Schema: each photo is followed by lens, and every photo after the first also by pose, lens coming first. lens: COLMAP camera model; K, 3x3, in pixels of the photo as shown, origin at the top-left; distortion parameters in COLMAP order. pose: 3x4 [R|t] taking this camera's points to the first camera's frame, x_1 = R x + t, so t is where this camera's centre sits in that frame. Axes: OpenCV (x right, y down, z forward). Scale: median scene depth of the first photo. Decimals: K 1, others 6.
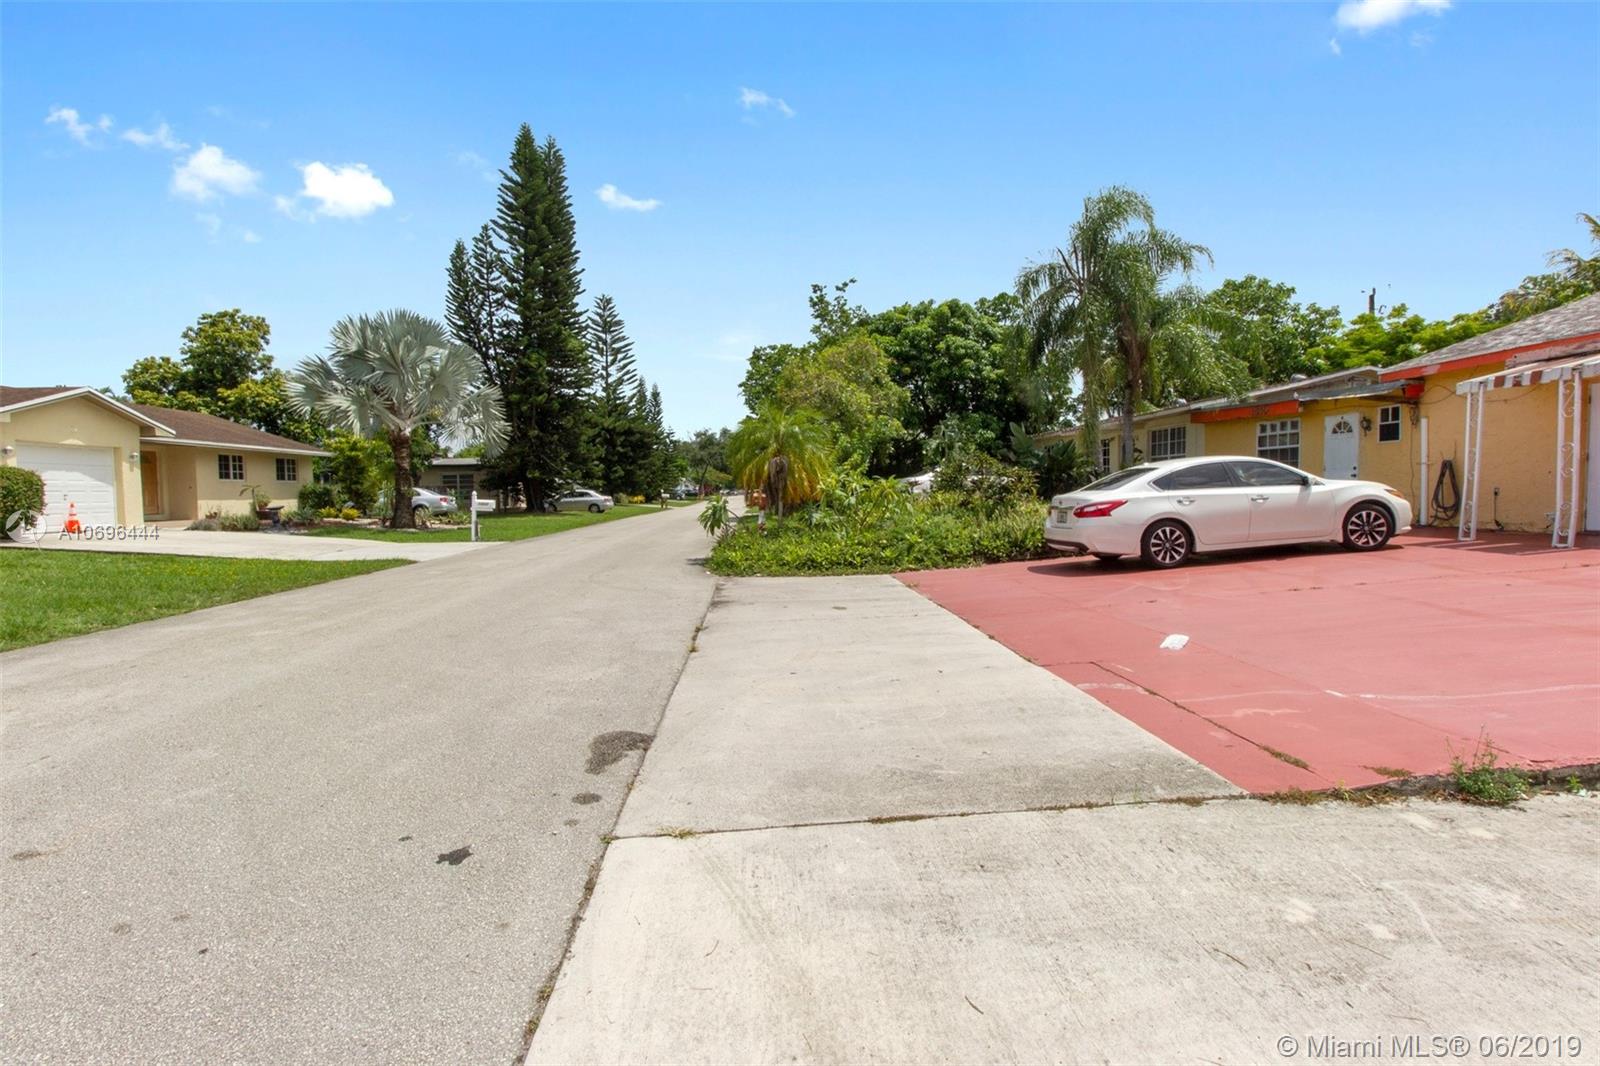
lens RADIAL K [[737.2, 0, 794.5], [0, 737.2, 521.2], [0, 0, 1]] dist [0.001334, 0.000789]
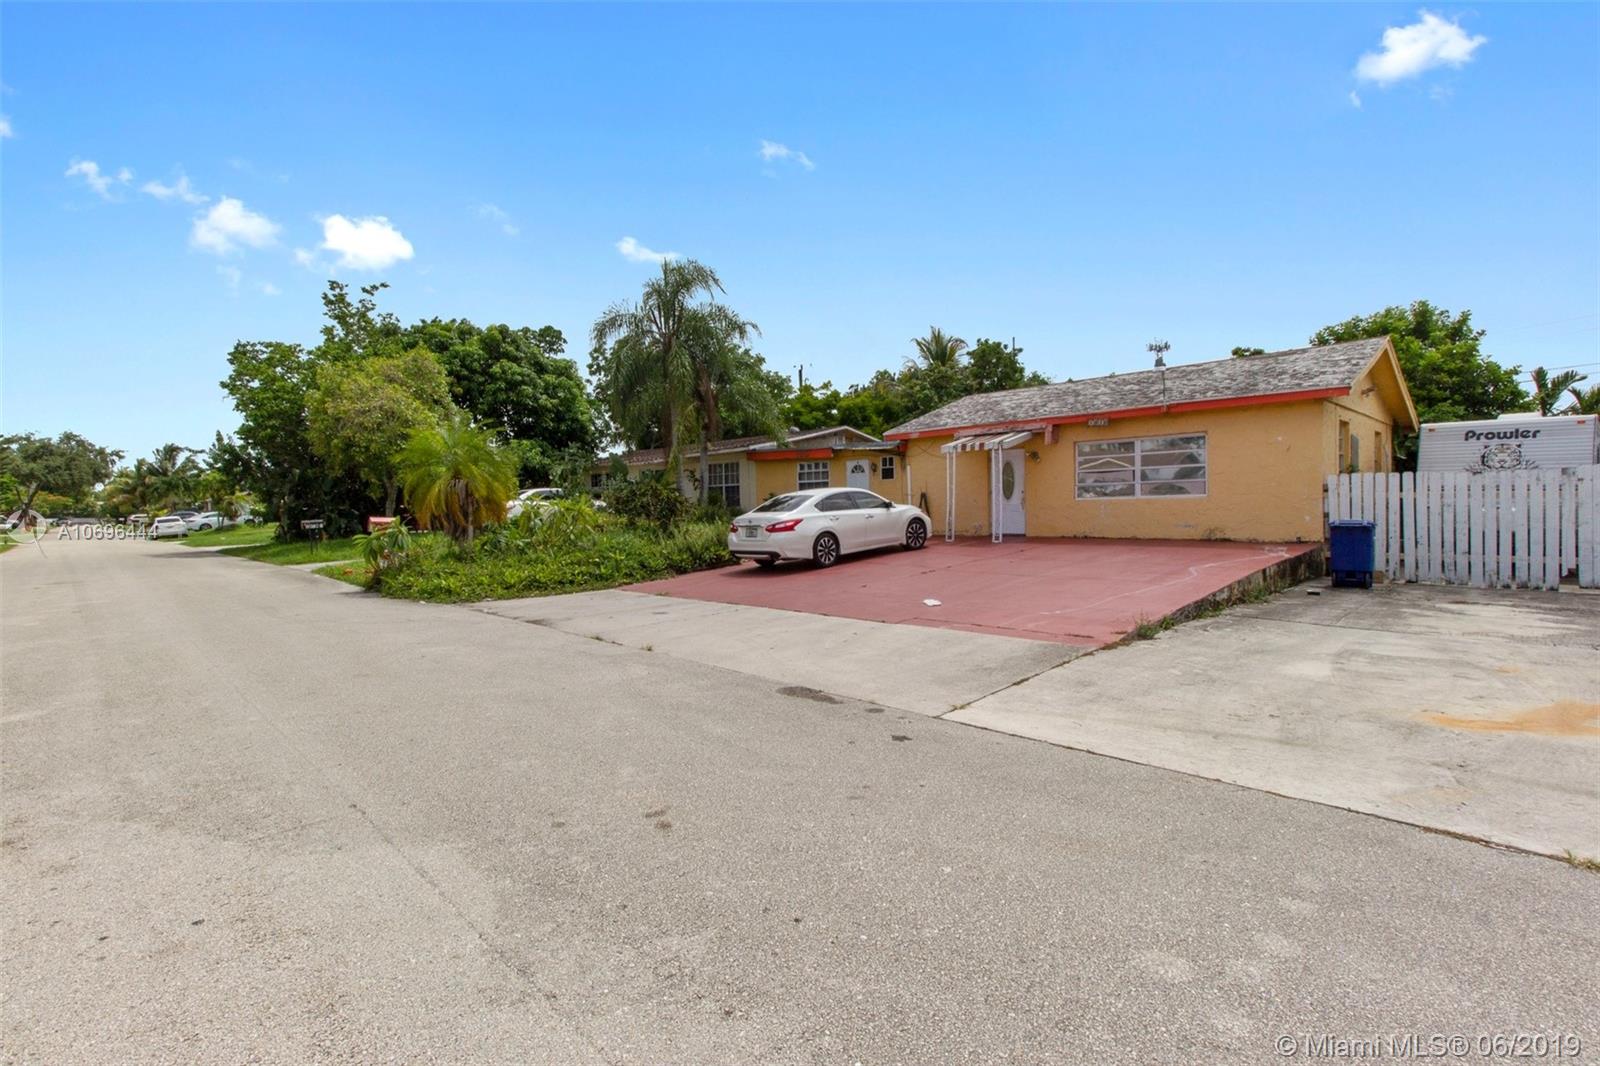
lens RADIAL K [[737.2, 0, 794.5], [0, 737.2, 521.2], [0, 0, 1]] dist [0.001334, 0.000789]
pose [[0.752465, -0.011936, 0.658524, -0.389493], [0.034681, 0.999167, -0.021519, 0.004070], [-0.657719, 0.039030, 0.752252, -0.012484]]
